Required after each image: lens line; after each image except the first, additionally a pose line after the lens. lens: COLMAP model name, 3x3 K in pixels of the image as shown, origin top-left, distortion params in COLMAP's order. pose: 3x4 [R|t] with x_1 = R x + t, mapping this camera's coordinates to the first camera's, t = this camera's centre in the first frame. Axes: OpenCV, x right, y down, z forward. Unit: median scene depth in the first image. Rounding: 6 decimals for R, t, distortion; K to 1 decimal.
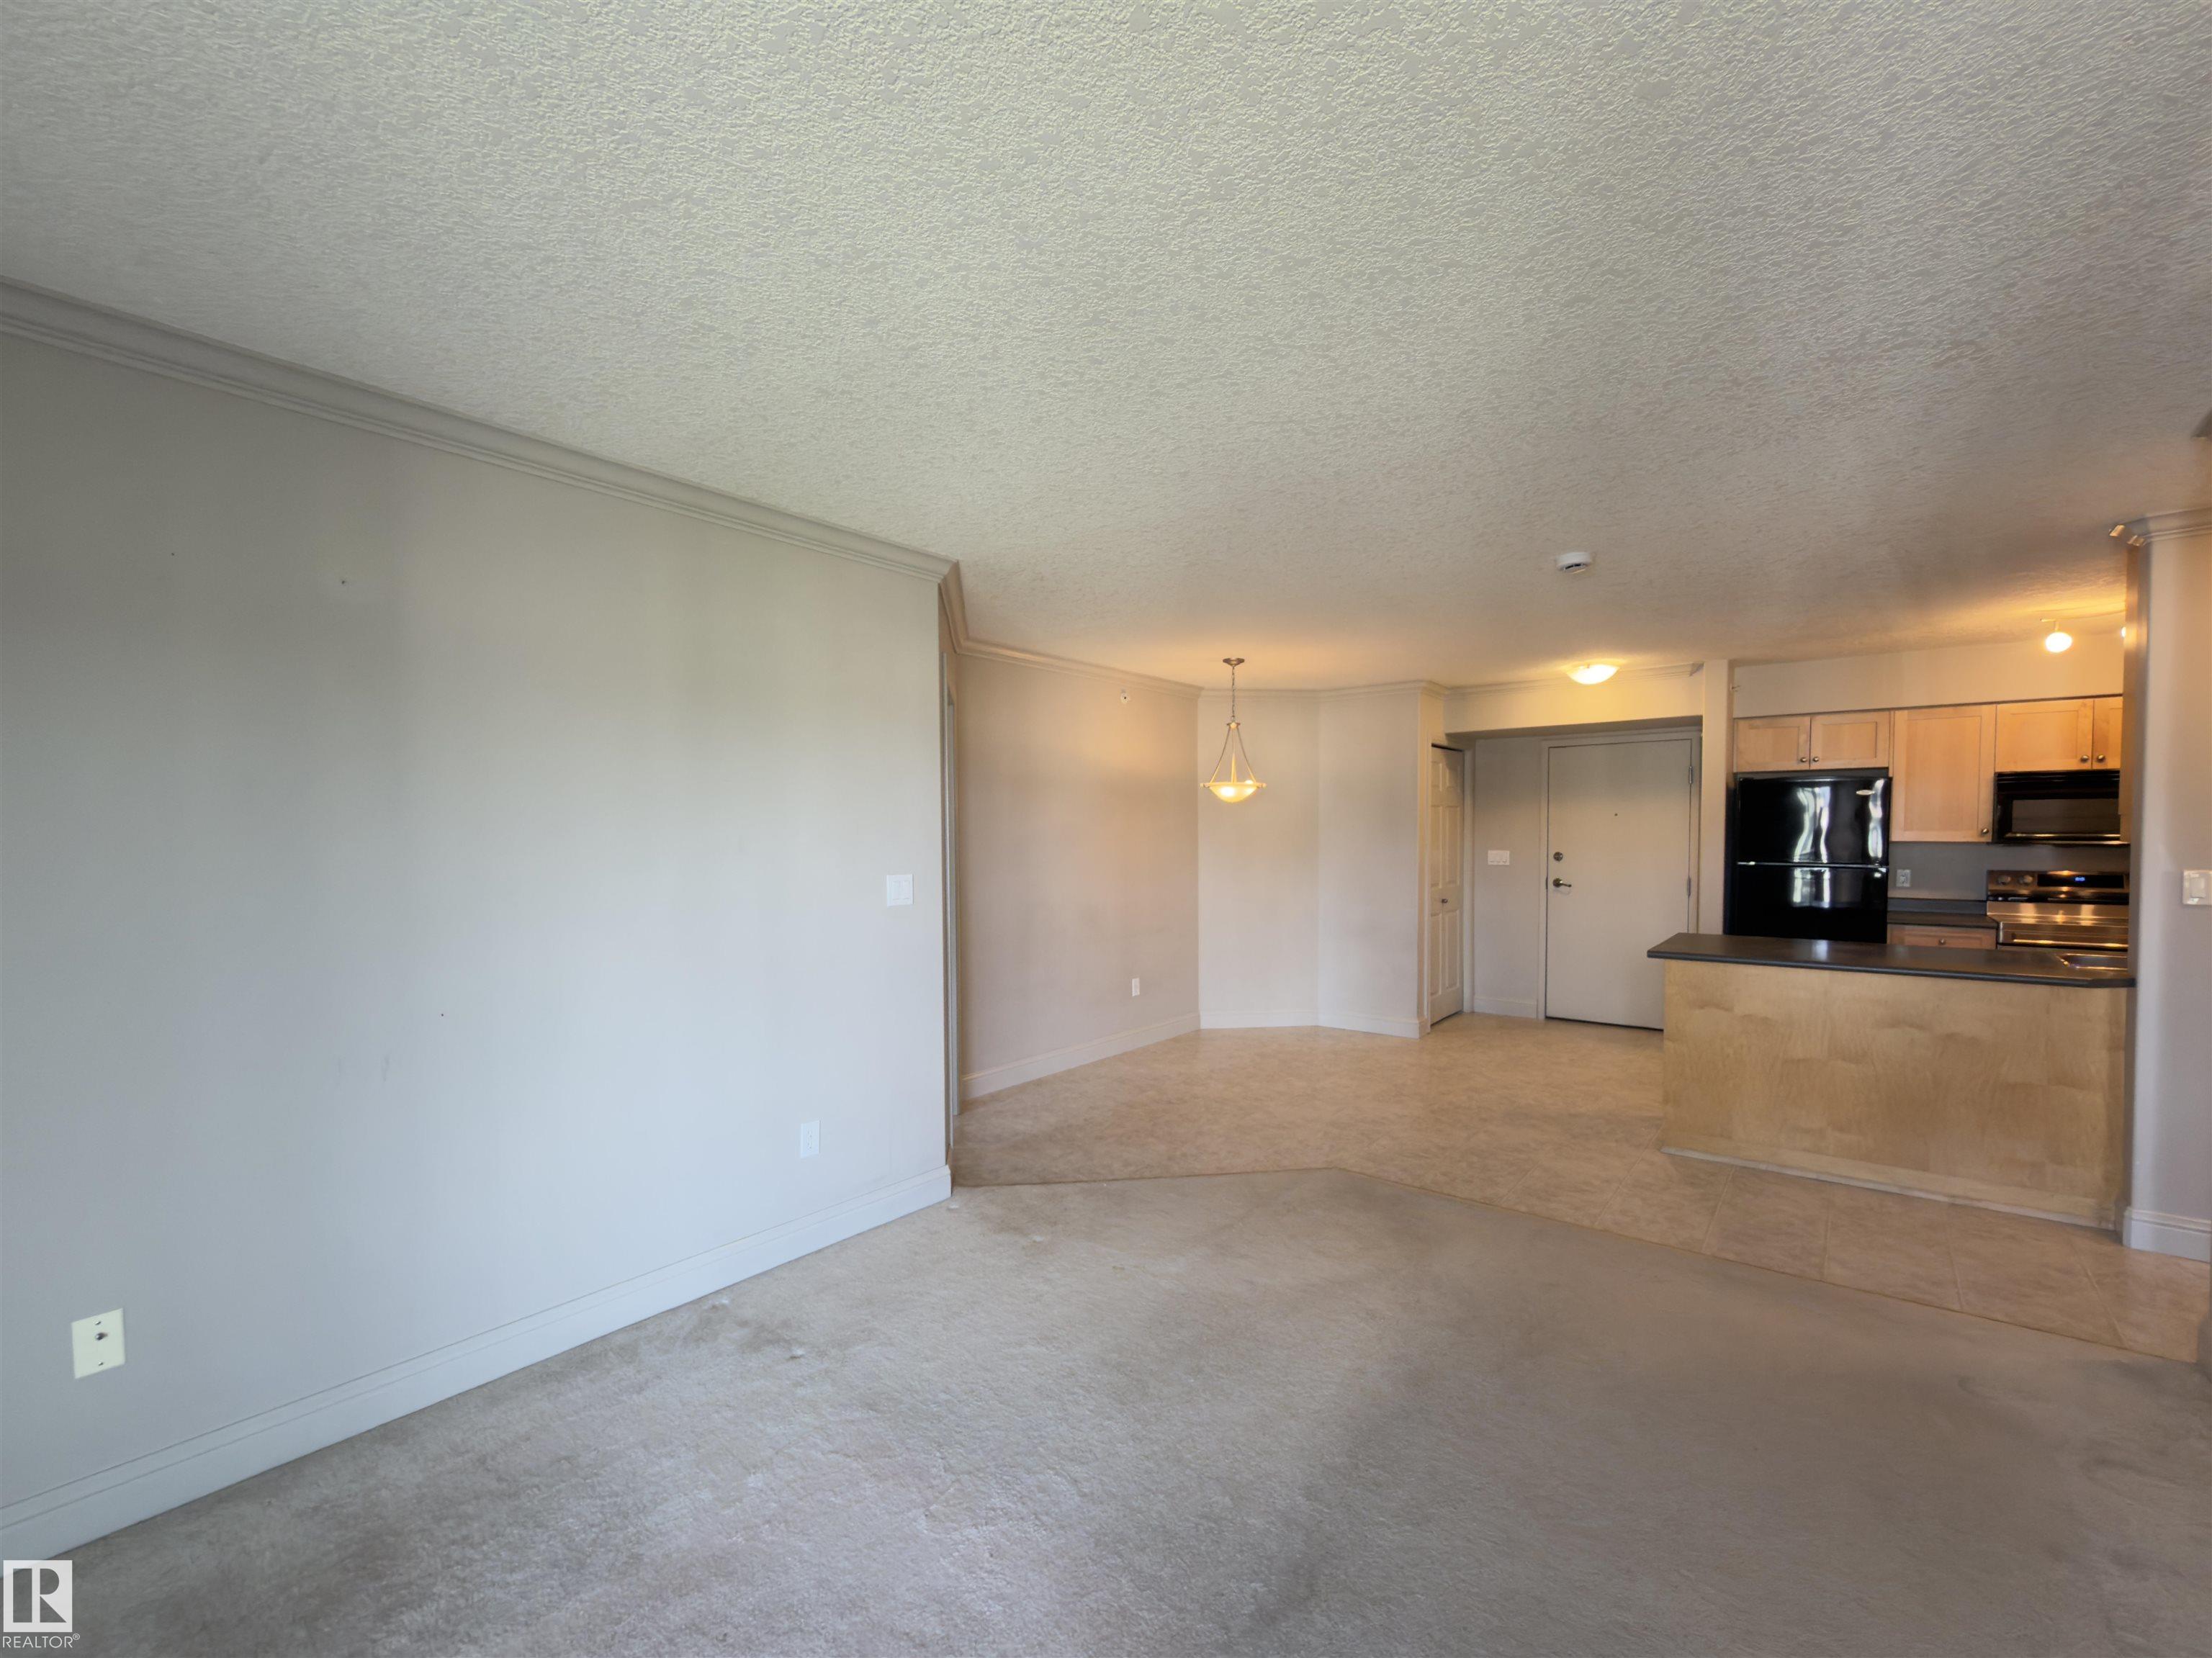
lens RADIAL K [[950.5, 0, 1048.4], [0, 950.5, 855.0], [0, 0, 1]] dist [-0.000253, 0.000430]
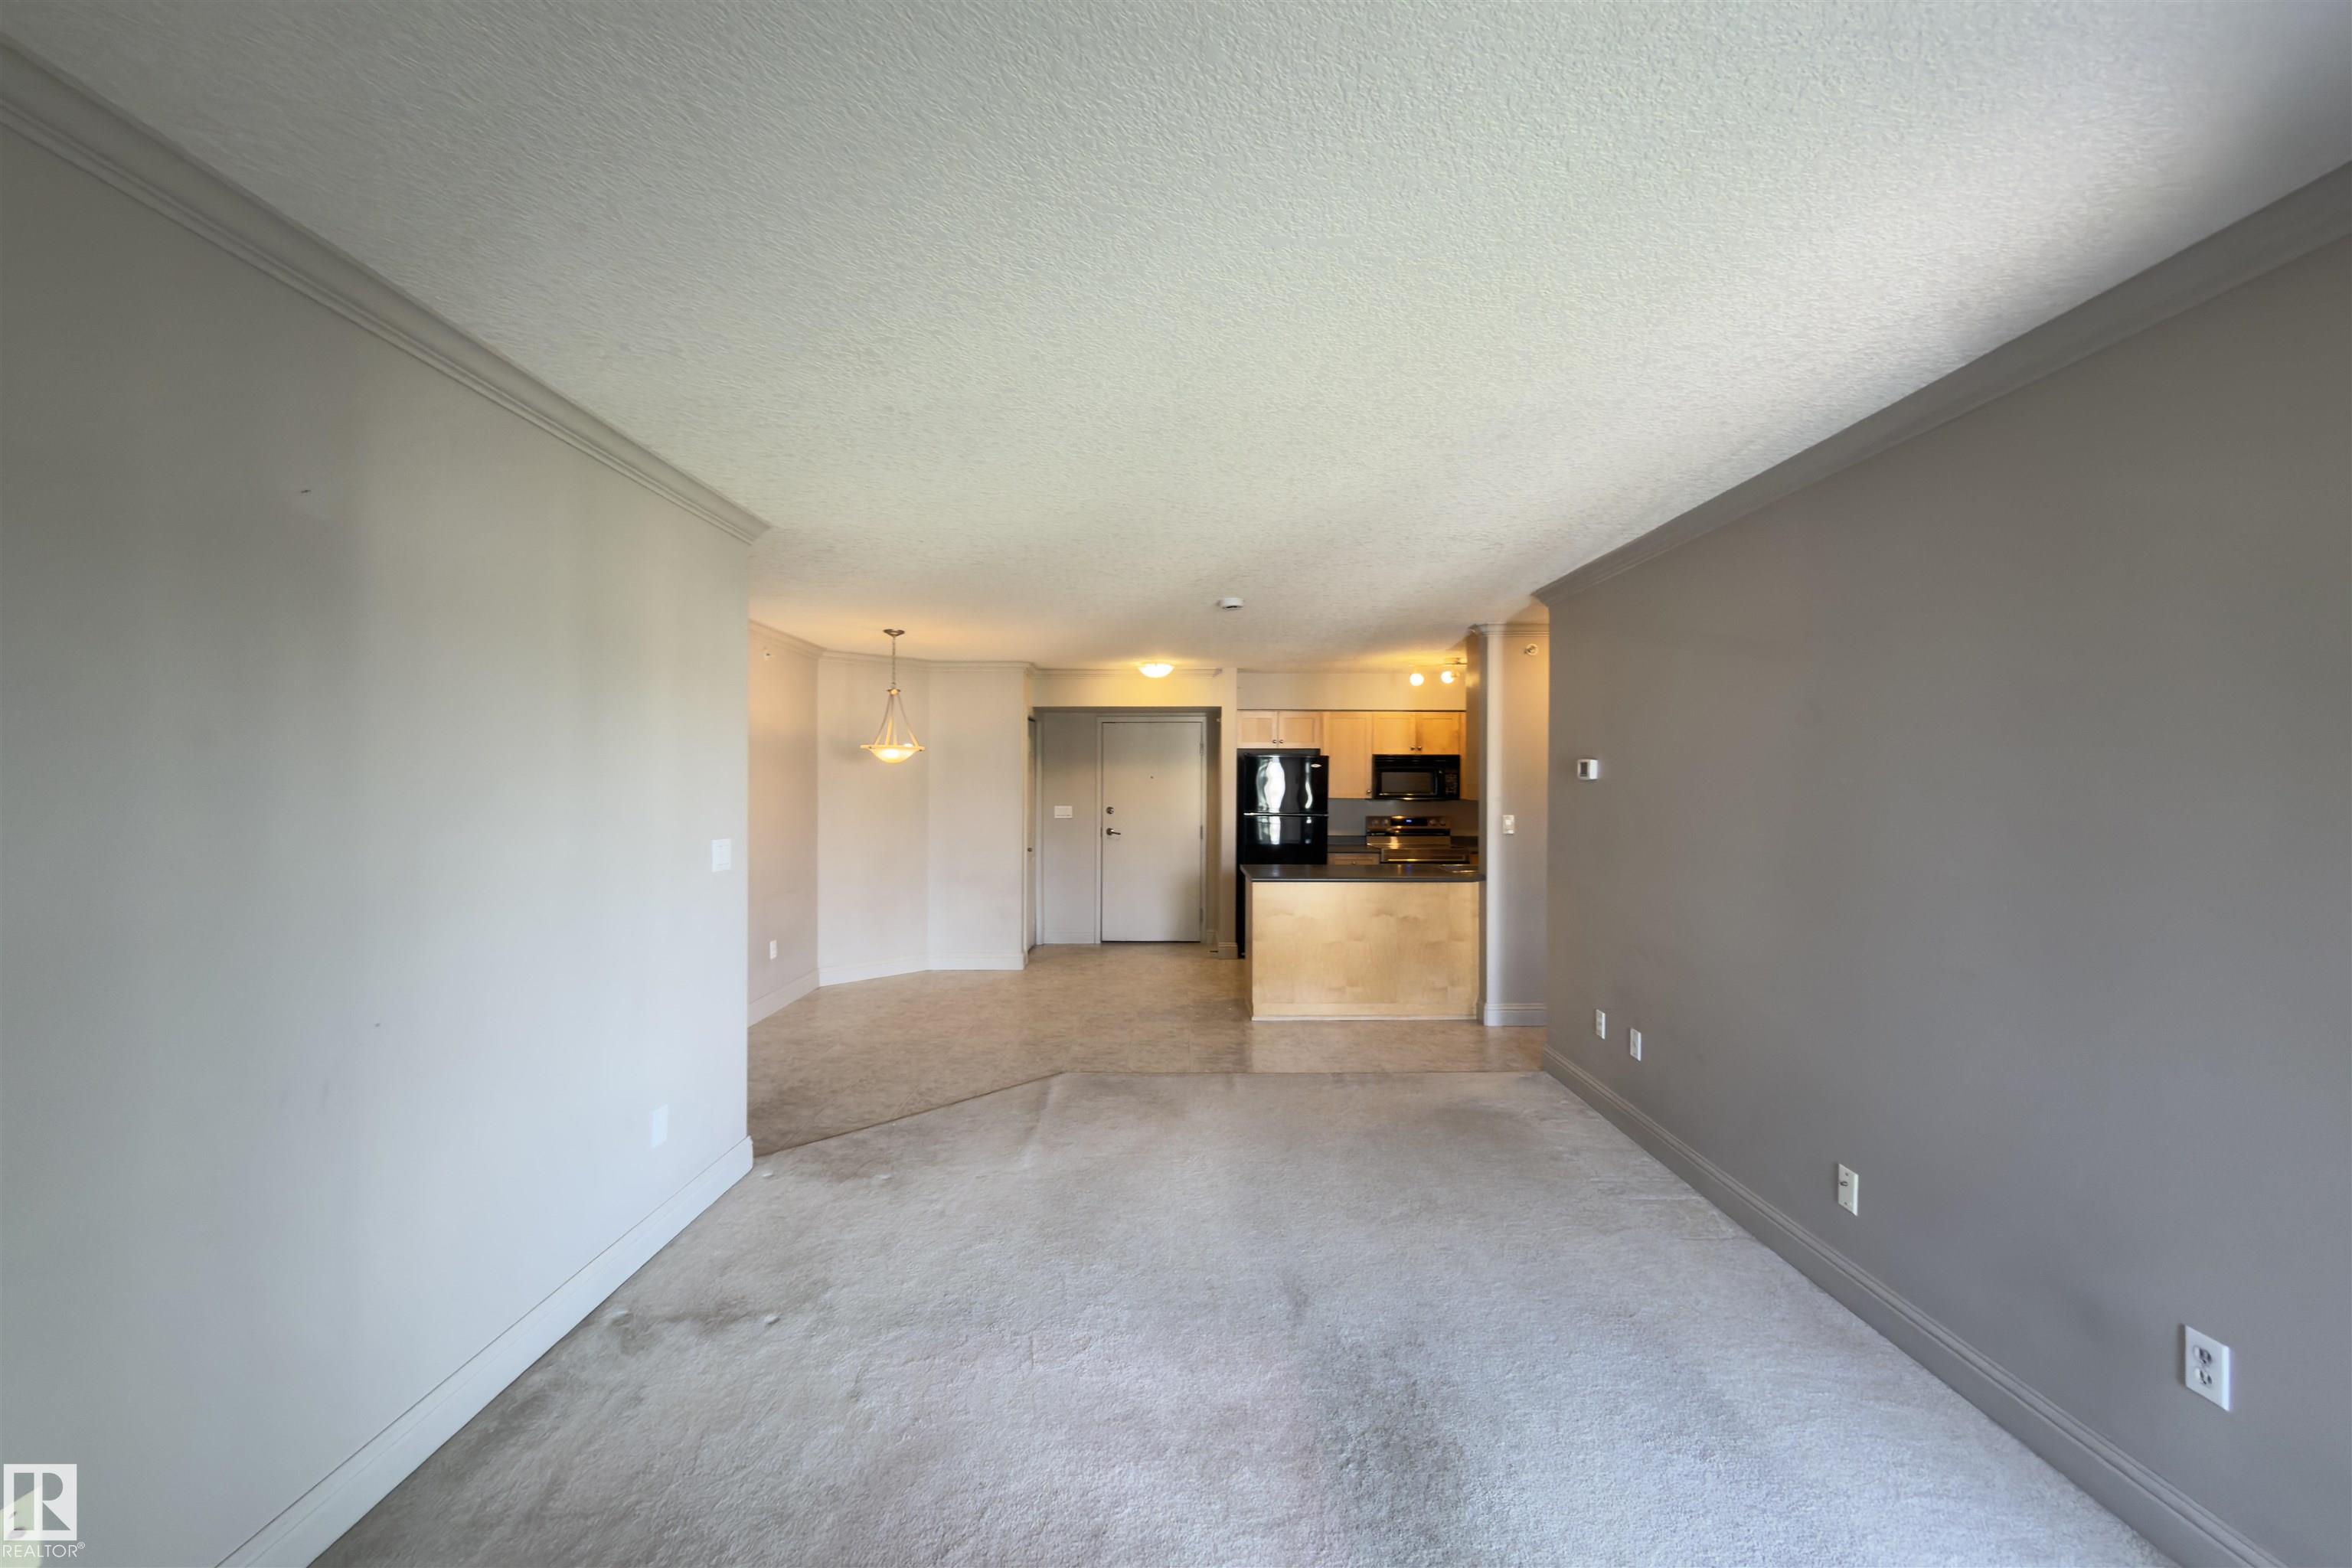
lens RADIAL K [[935.6, 0, 1176.0], [0, 935.6, 784.0], [0, 0, 1]] dist [-0.000438, 0.000007]
pose [[0.787916, 0.005094, 0.615762, -0.224681], [0.011838, 0.999656, -0.023416, -0.004999], [-0.615669, 0.025739, 0.787584, -0.023203]]
